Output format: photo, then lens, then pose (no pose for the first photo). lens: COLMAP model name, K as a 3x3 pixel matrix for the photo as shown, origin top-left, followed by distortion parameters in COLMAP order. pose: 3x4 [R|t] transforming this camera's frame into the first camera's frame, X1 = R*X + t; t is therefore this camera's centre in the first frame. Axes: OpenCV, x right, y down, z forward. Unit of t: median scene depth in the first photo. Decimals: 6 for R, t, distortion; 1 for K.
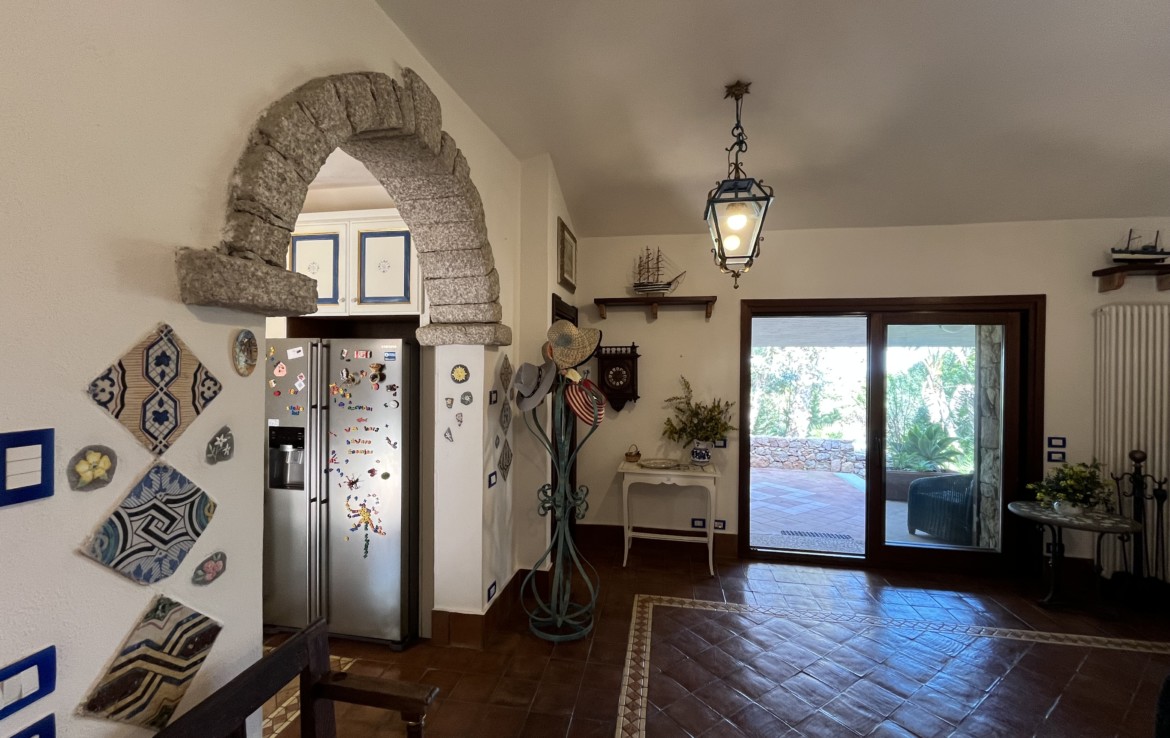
lens RADIAL K [[473.8, 0, 583.9], [0, 473.8, 369.0], [0, 0, 1]] dist [-0.001165, -0.000639]
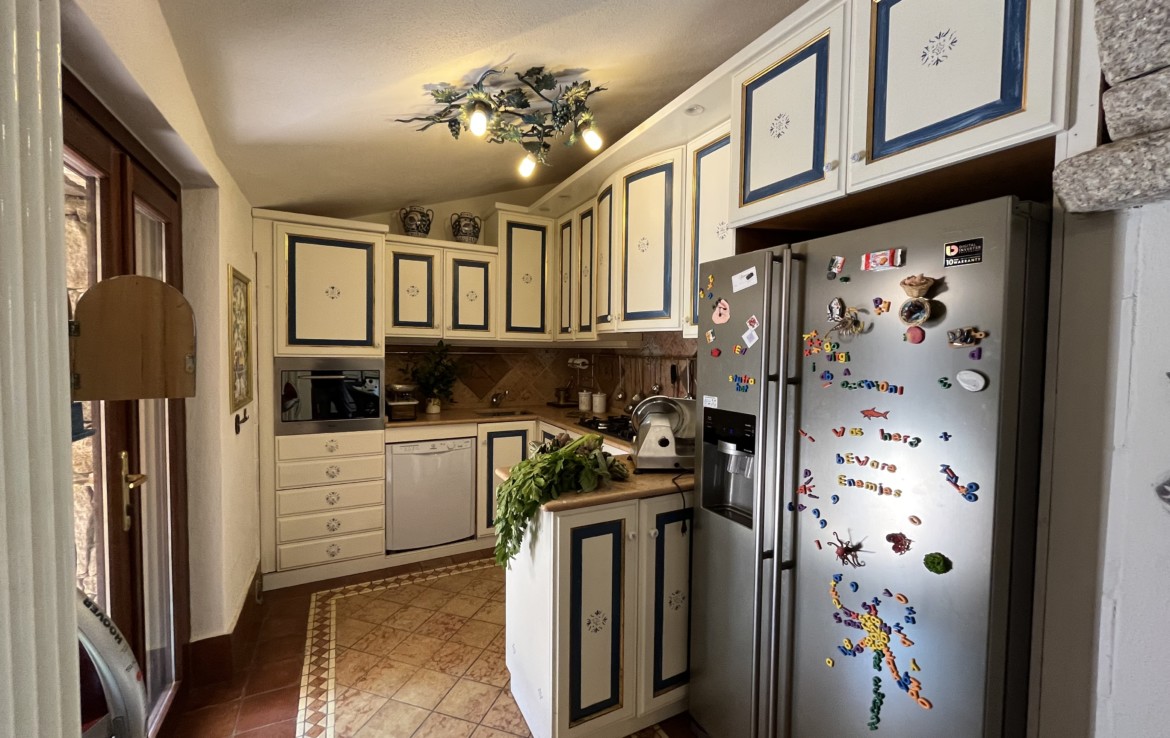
lens RADIAL K [[473.8, 0, 587.5], [0, 473.8, 369.5], [0, 0, 1]] dist [-0.001165, -0.000639]
pose [[0.617683, 0.035124, -0.785643, -0.245780], [-0.009658, 0.999266, 0.037081, 0.045257], [0.786368, -0.015317, 0.617568, 0.443590]]
